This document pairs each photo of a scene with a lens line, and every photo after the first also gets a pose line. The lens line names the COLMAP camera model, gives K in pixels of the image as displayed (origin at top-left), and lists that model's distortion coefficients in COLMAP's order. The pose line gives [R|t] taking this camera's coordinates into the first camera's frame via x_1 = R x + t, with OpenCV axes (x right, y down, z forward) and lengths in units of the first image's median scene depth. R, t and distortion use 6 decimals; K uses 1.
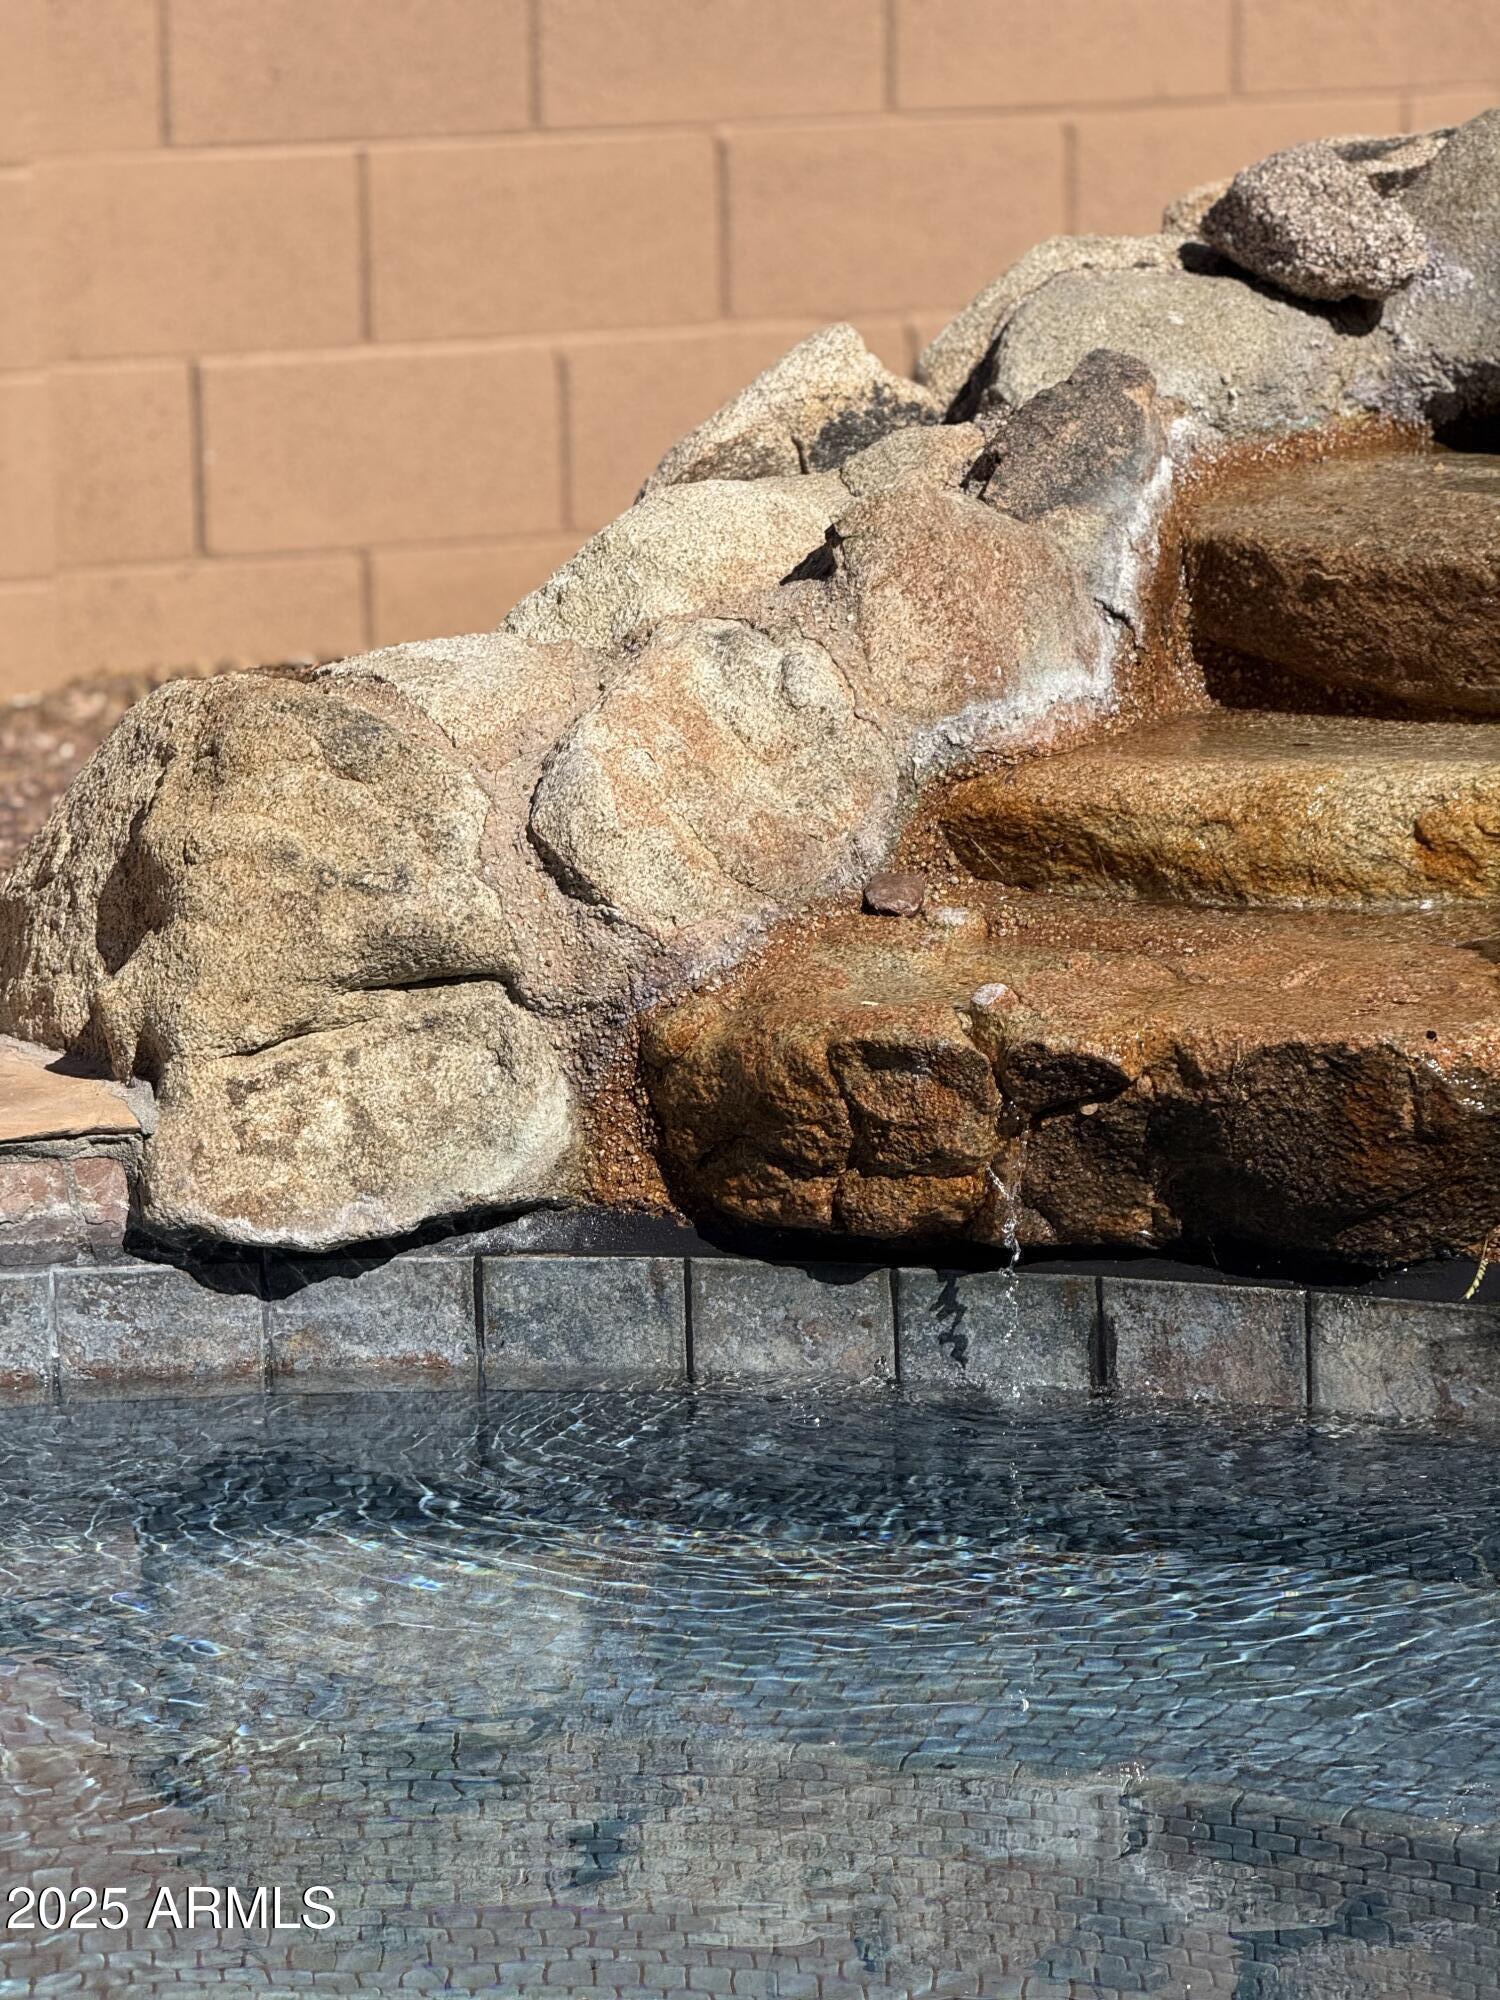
lens RADIAL K [[6893.5, 0, 749.5], [0, 6893.5, 998.8], [0, 0, 1]] dist [0.150680, 0.000000]
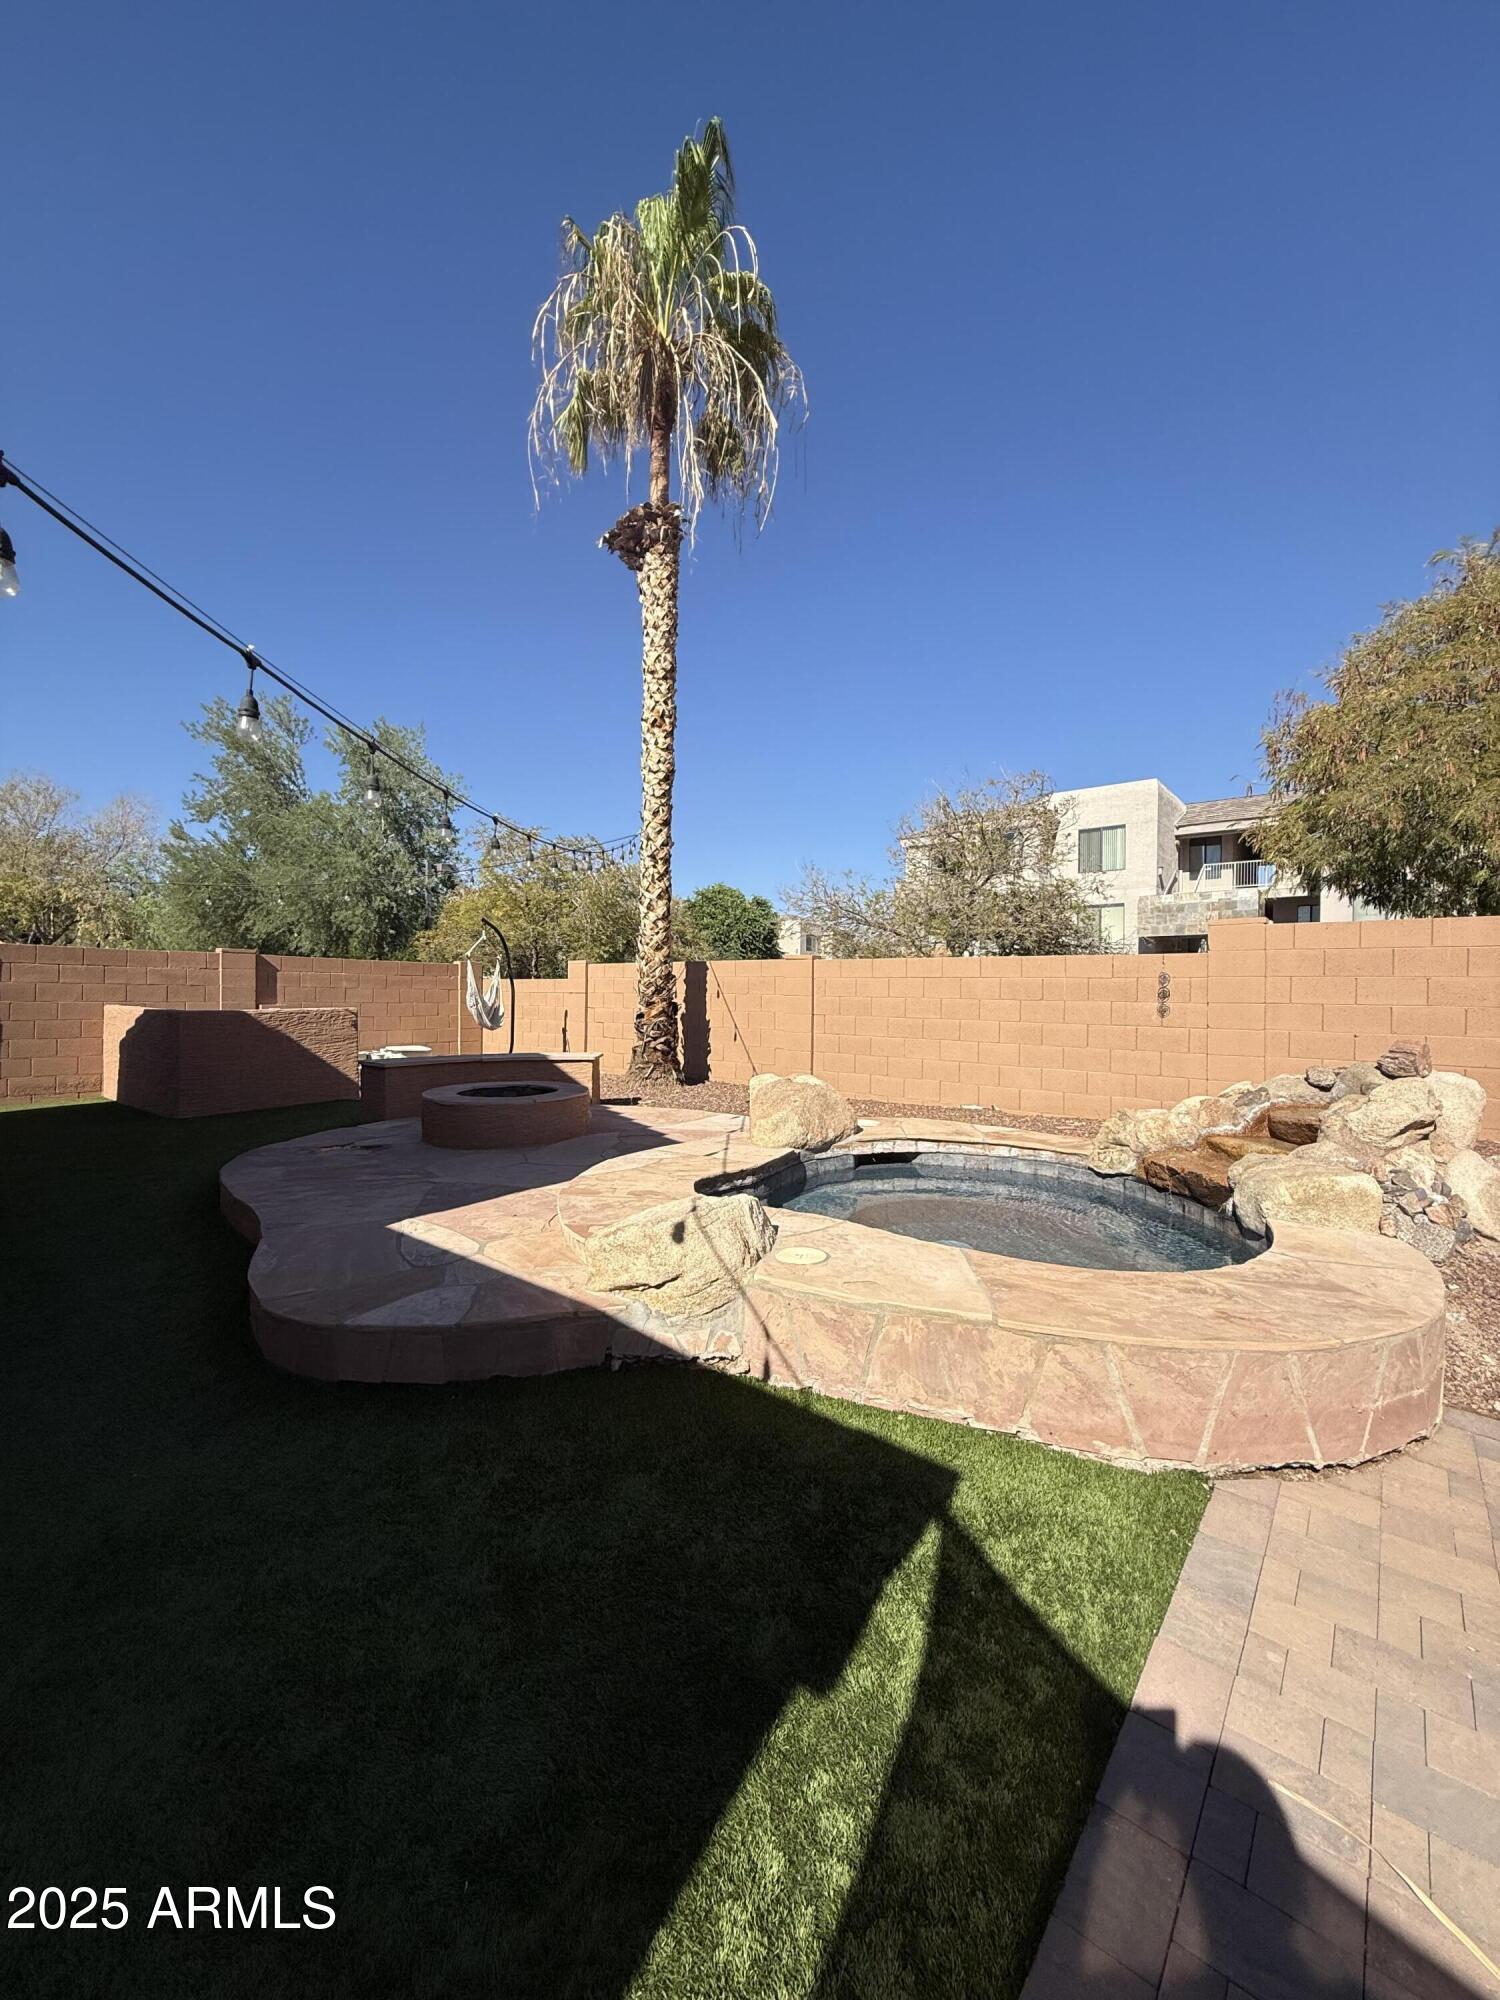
lens RADIAL K [[796.6, 0, 746.5], [0, 796.6, 1003.3], [0, 0, 1]] dist [0.000166, 0.000947]
pose [[0.473851, 0.045433, -0.879432, 0.589869], [-0.185708, 0.981364, -0.049363, -0.040233], [0.860801, 0.186708, 0.473457, 0.103038]]
